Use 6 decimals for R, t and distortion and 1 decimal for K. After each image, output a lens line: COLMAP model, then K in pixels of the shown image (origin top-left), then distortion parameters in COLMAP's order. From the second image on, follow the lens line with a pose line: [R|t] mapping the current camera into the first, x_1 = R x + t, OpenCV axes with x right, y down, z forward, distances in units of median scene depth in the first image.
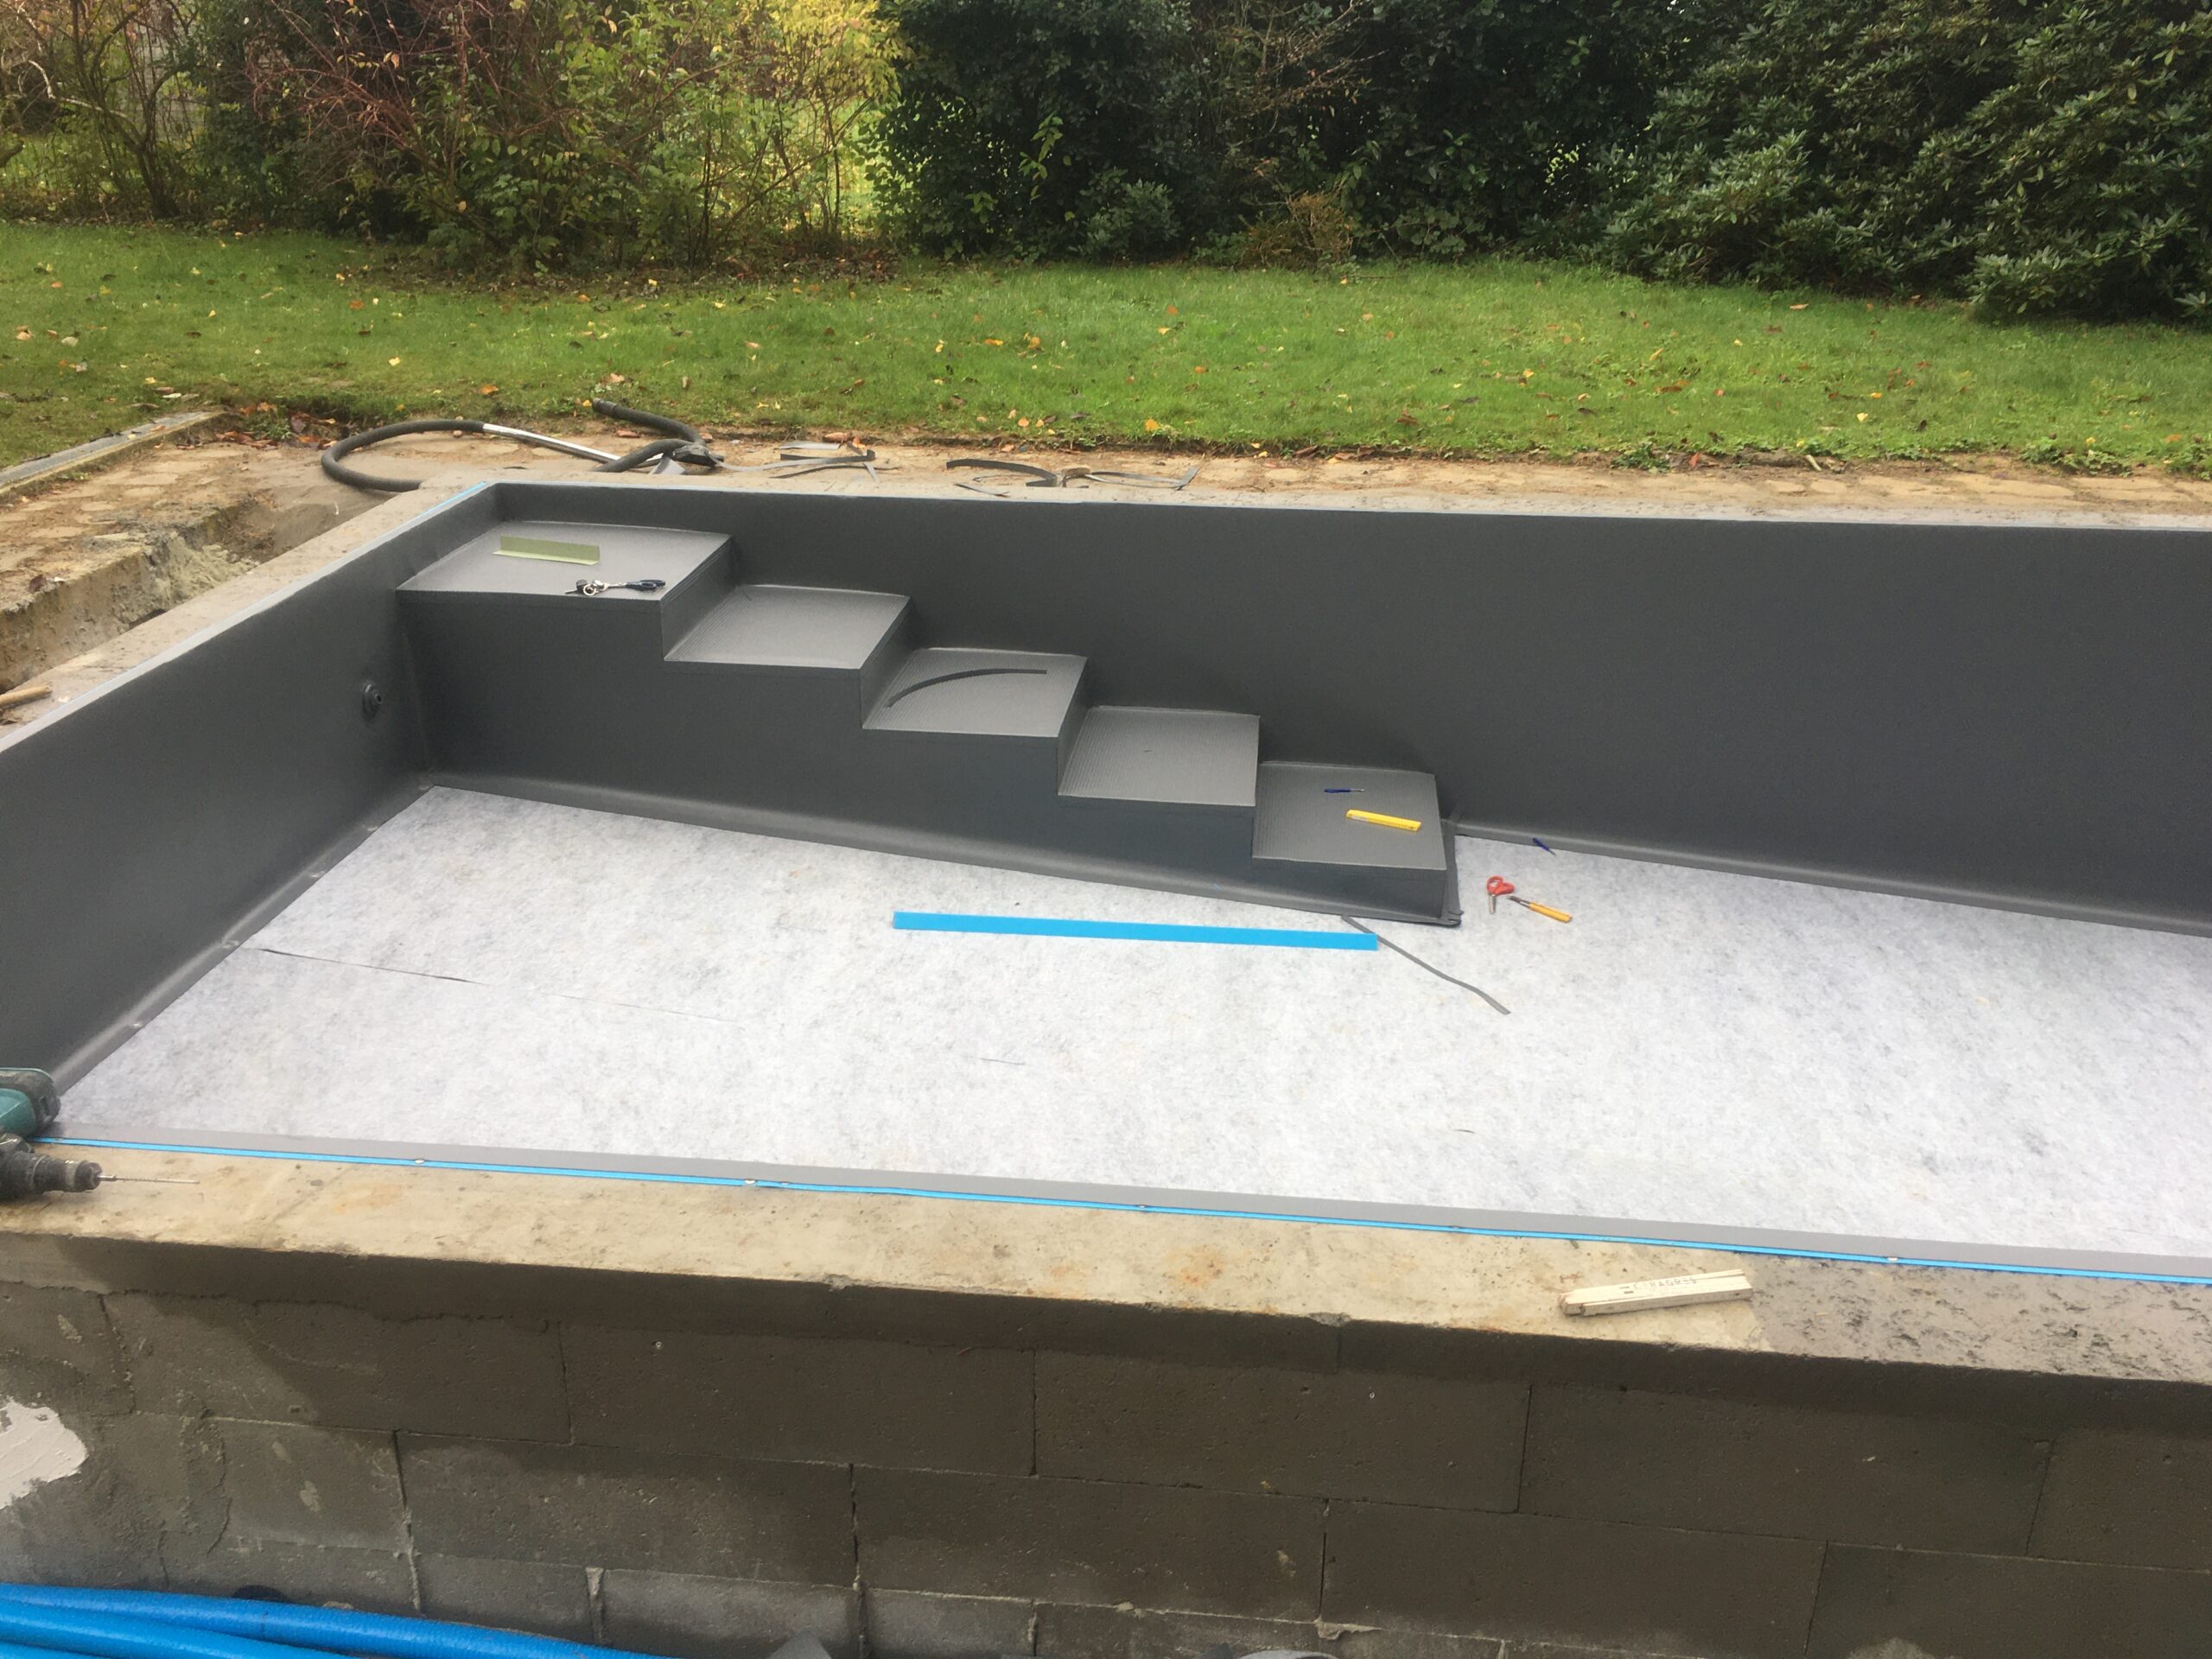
lens RADIAL K [[1890.2, 0, 1101.2], [0, 1890.2, 839.6], [0, 0, 1]] dist [0.021469, -0.017790]
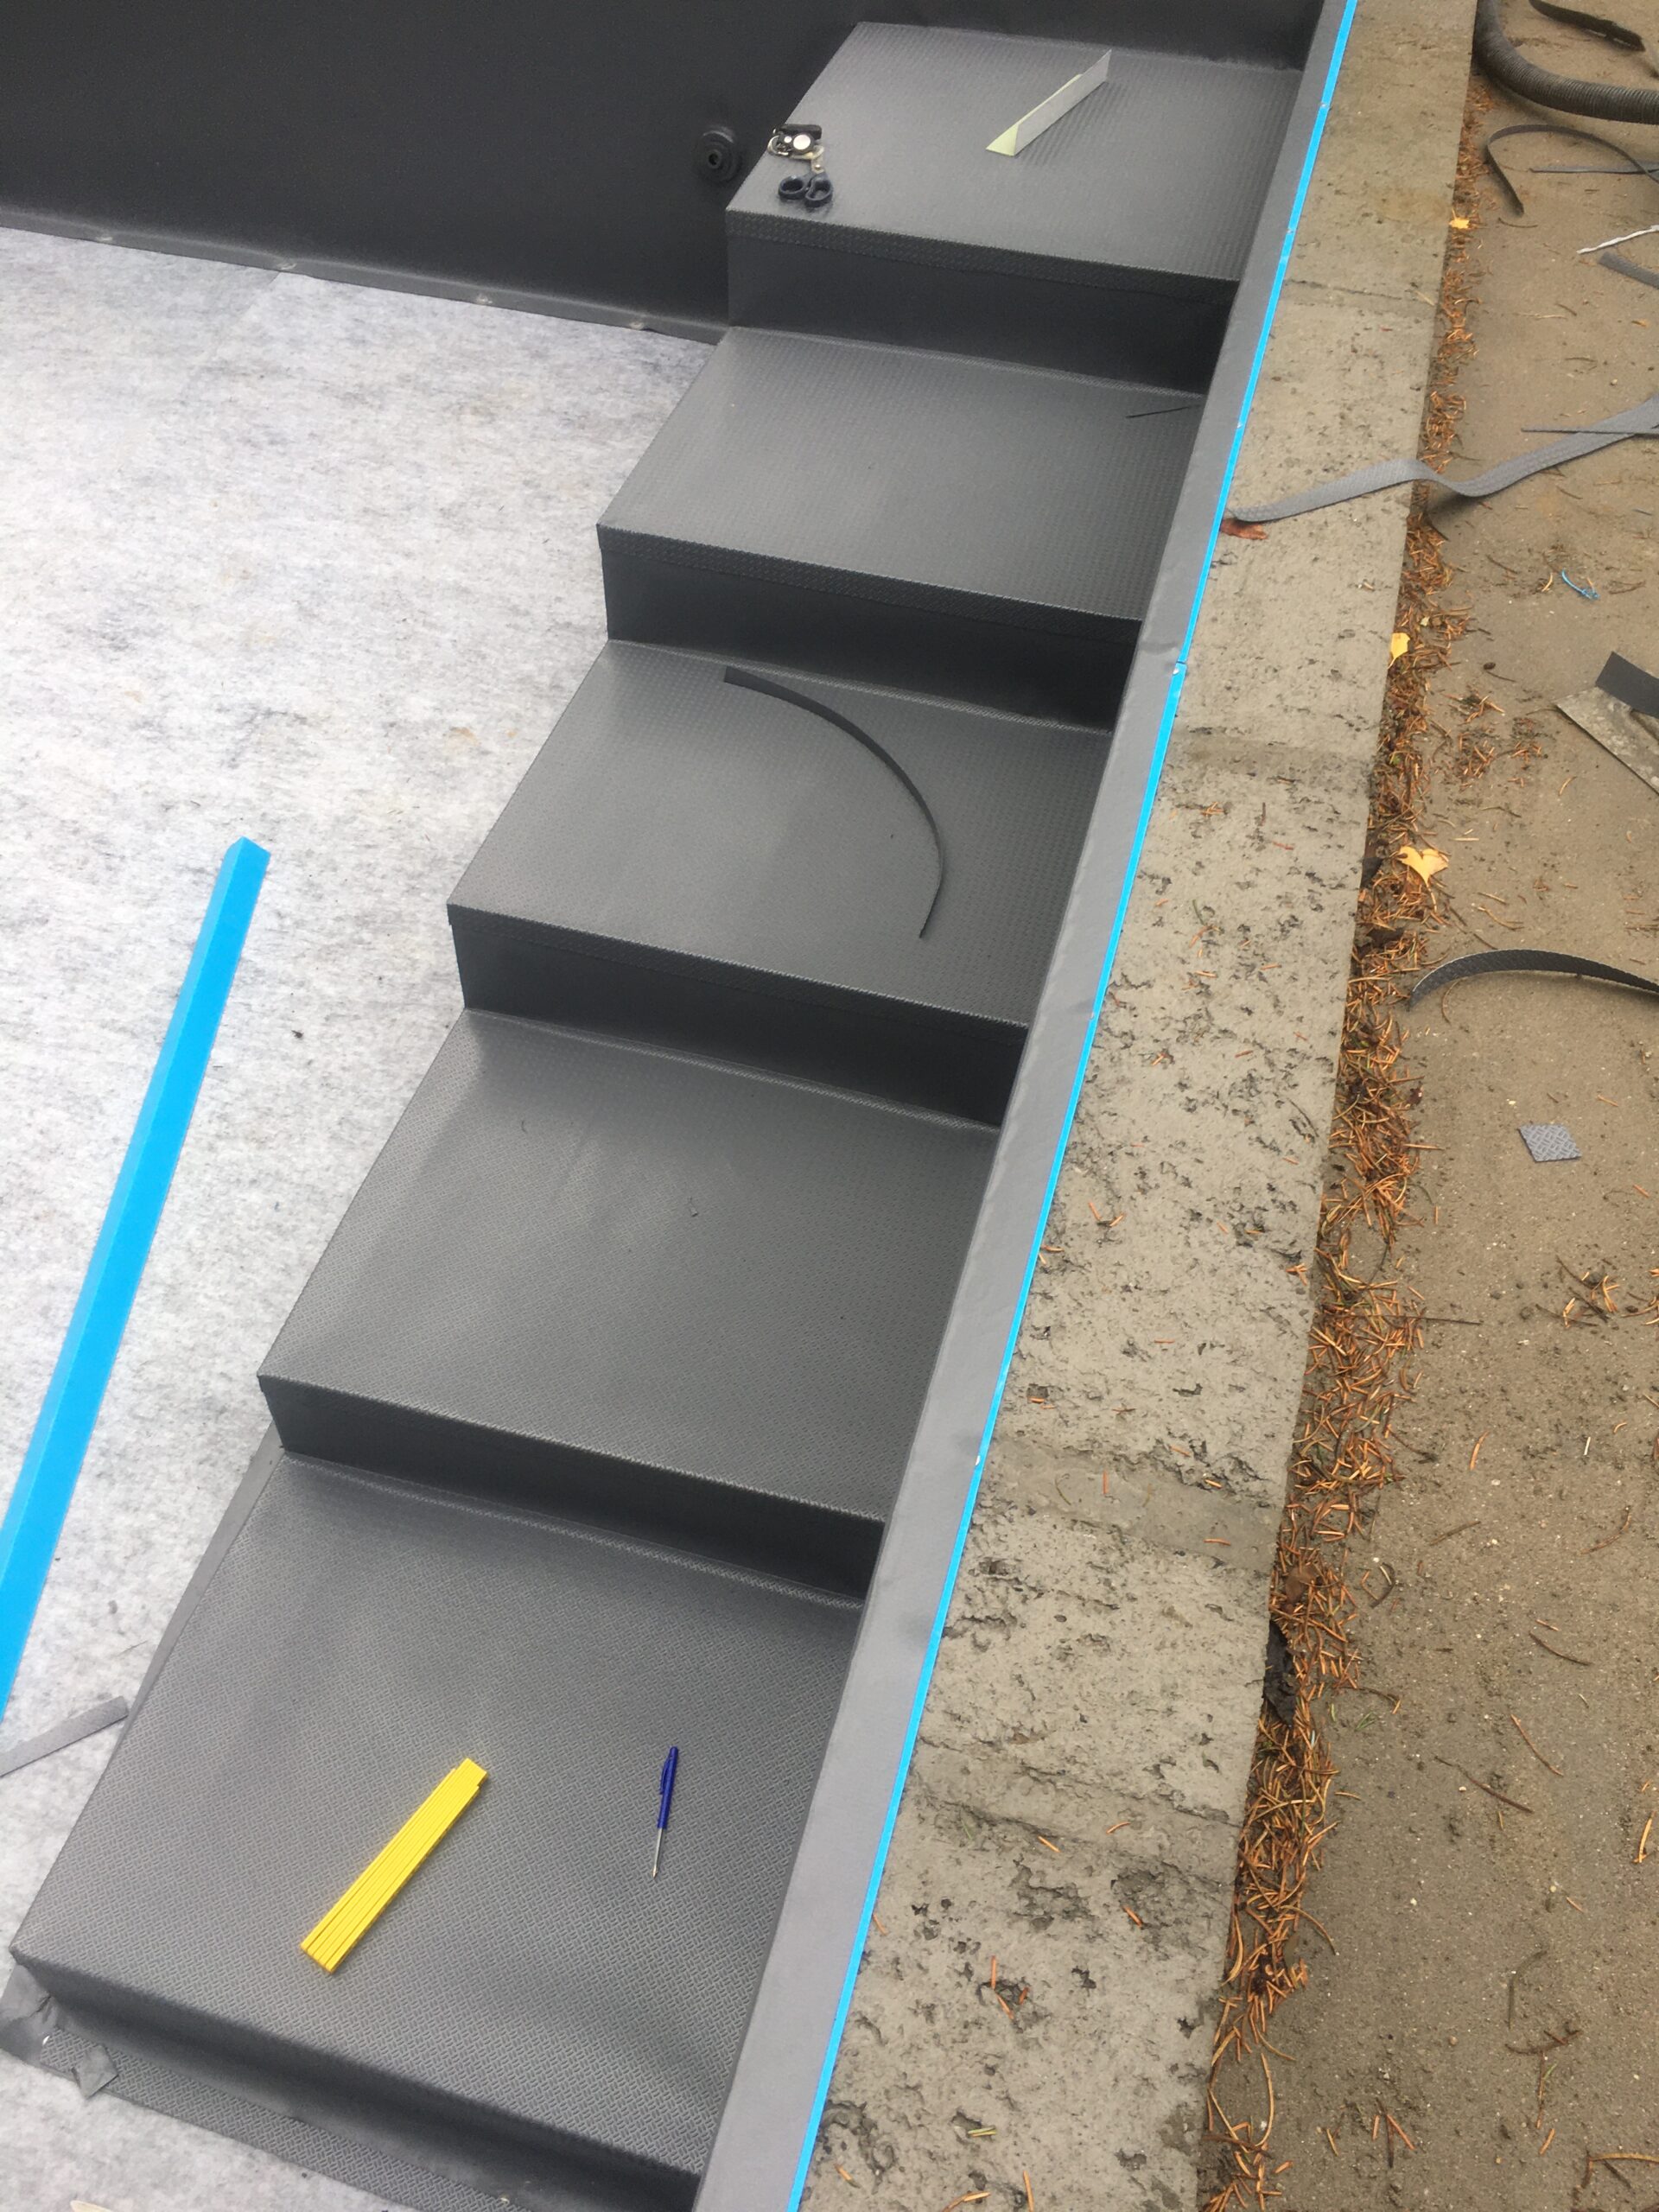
lens RADIAL K [[1890.2, 0, 814.7], [0, 1890.2, 1107.8], [0, 0, 1]] dist [0.021469, -0.017790]
pose [[-0.169716, 0.724712, -0.667824, 0.290265], [-0.409917, 0.564337, 0.716583, -0.382885], [0.896195, 0.395368, 0.201294, 1.064615]]
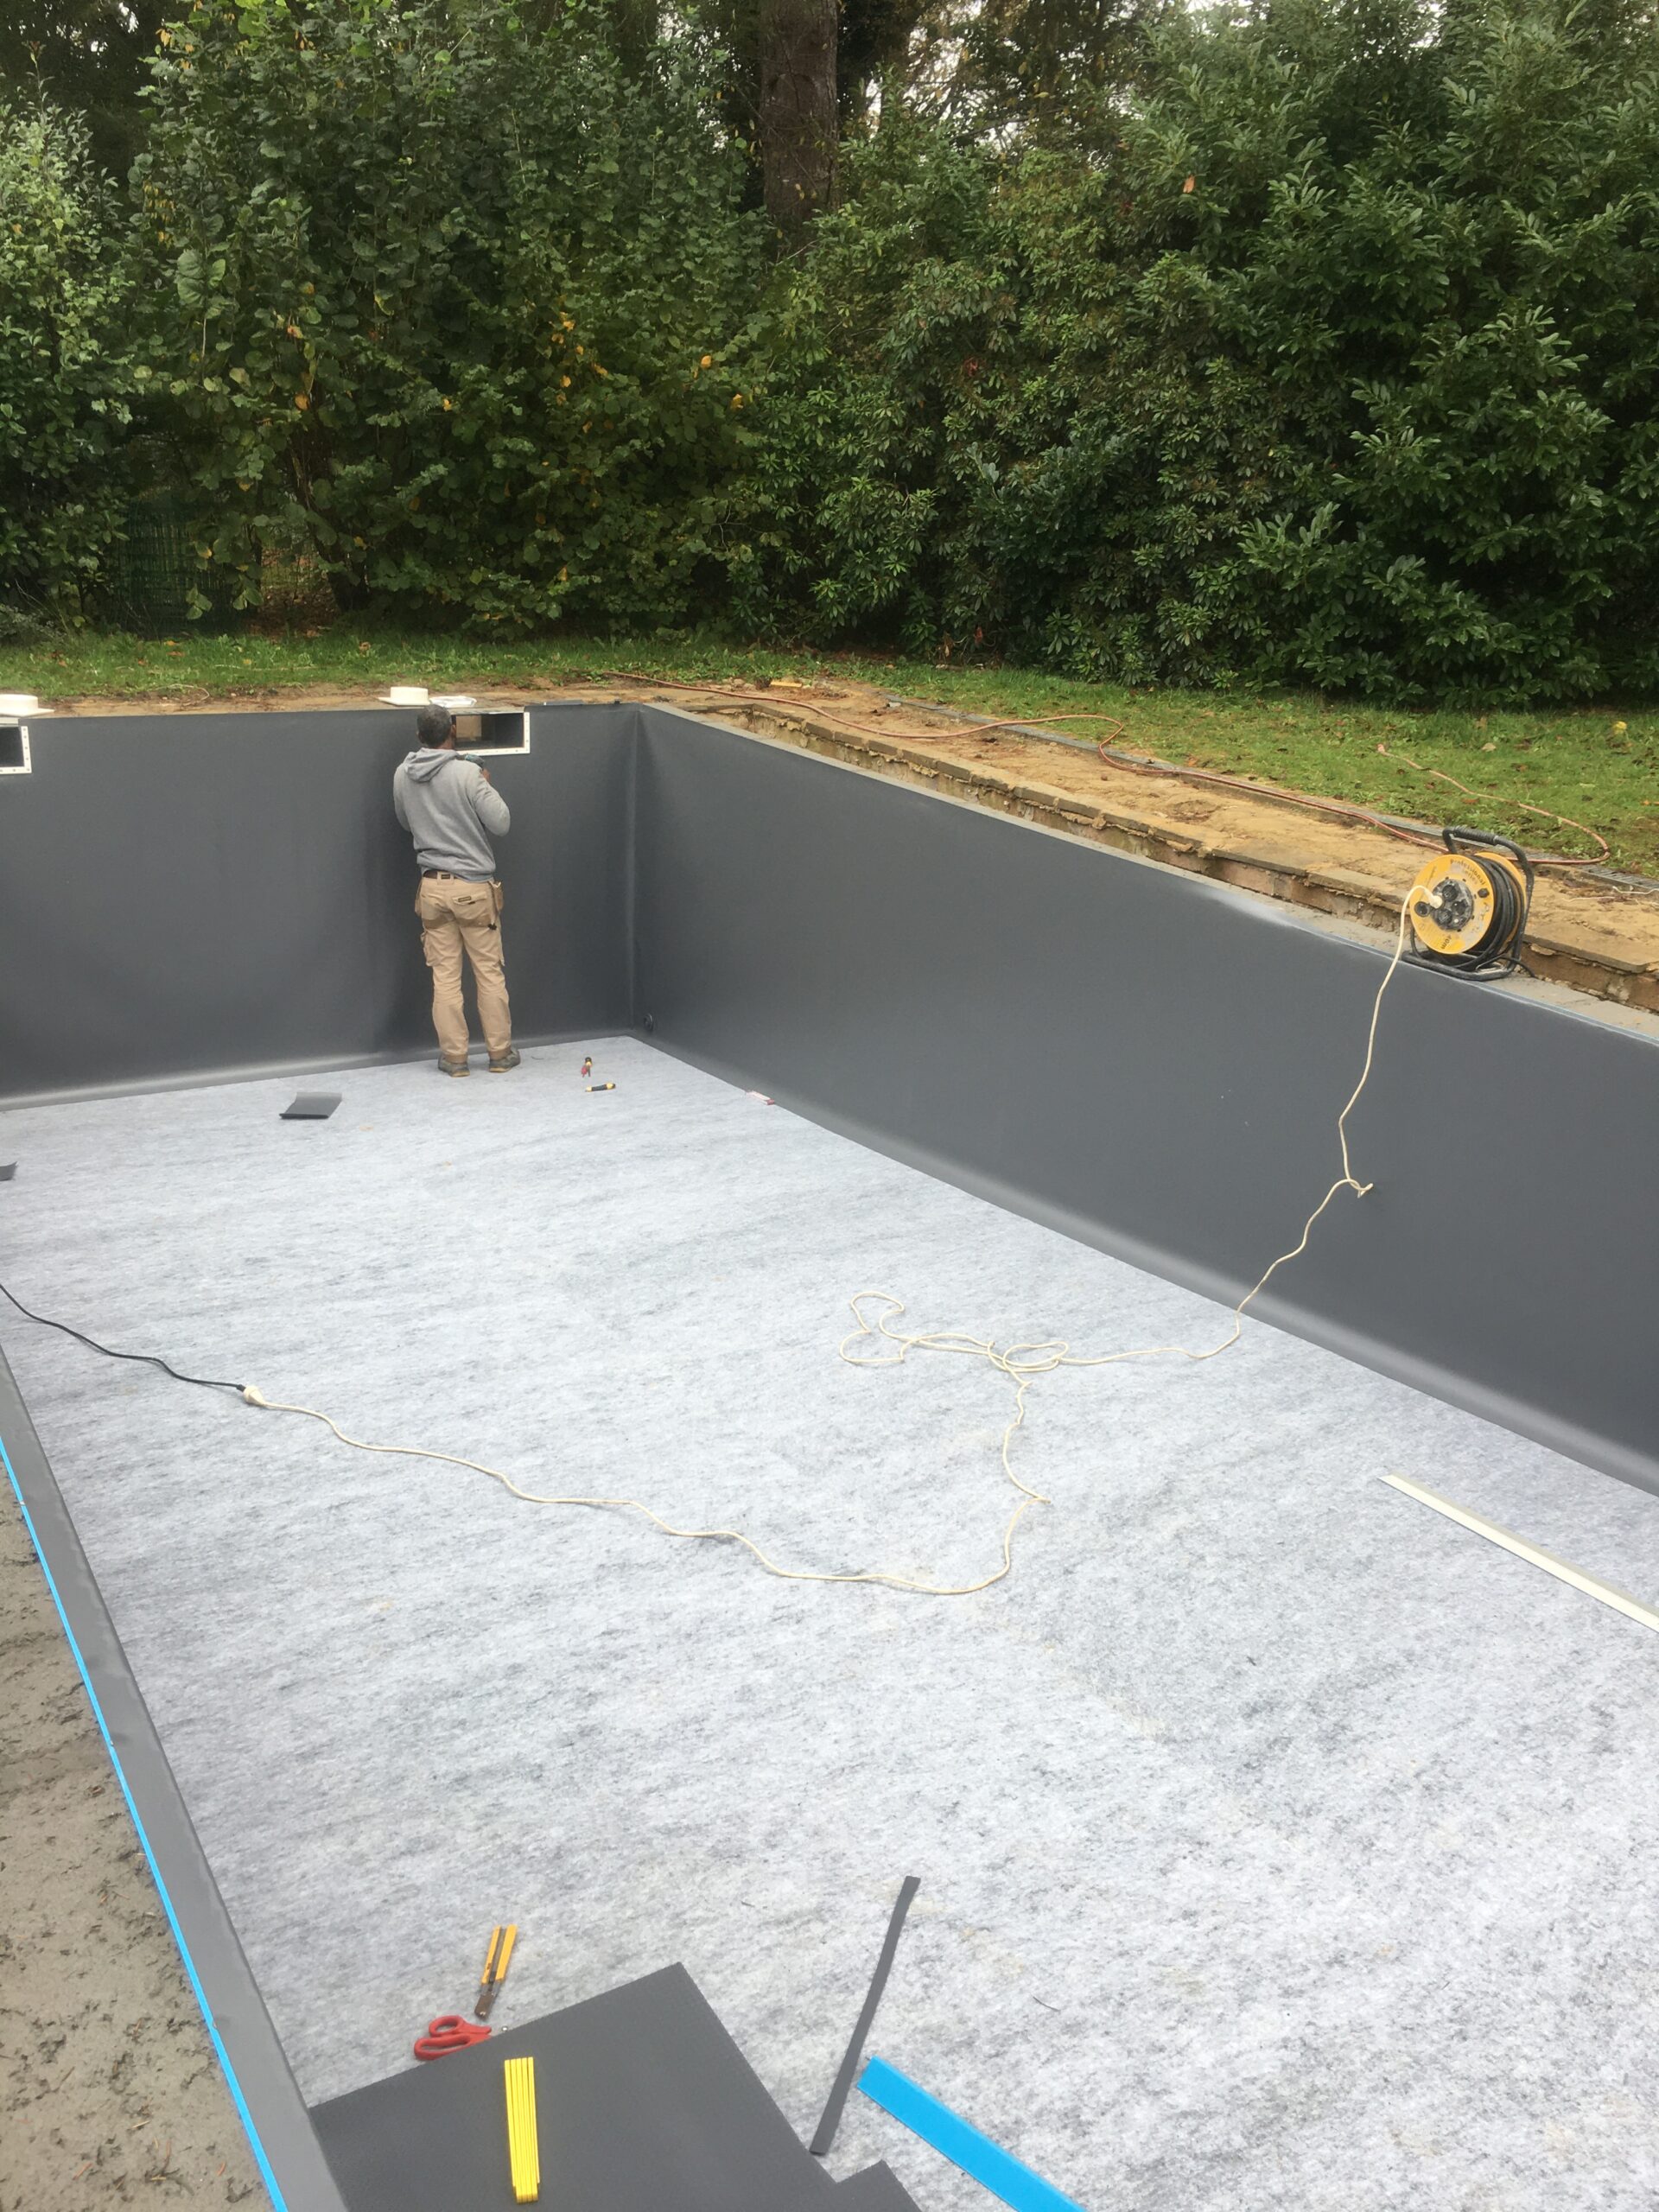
lens RADIAL K [[1890.2, 0, 814.1], [0, 1890.2, 1095.8], [0, 0, 1]] dist [0.021469, -0.017790]
pose [[-0.600202, -0.292064, 0.744618, -0.169277], [0.268772, 0.803171, 0.531675, -0.472095], [-0.753339, 0.519245, -0.403566, 1.125569]]
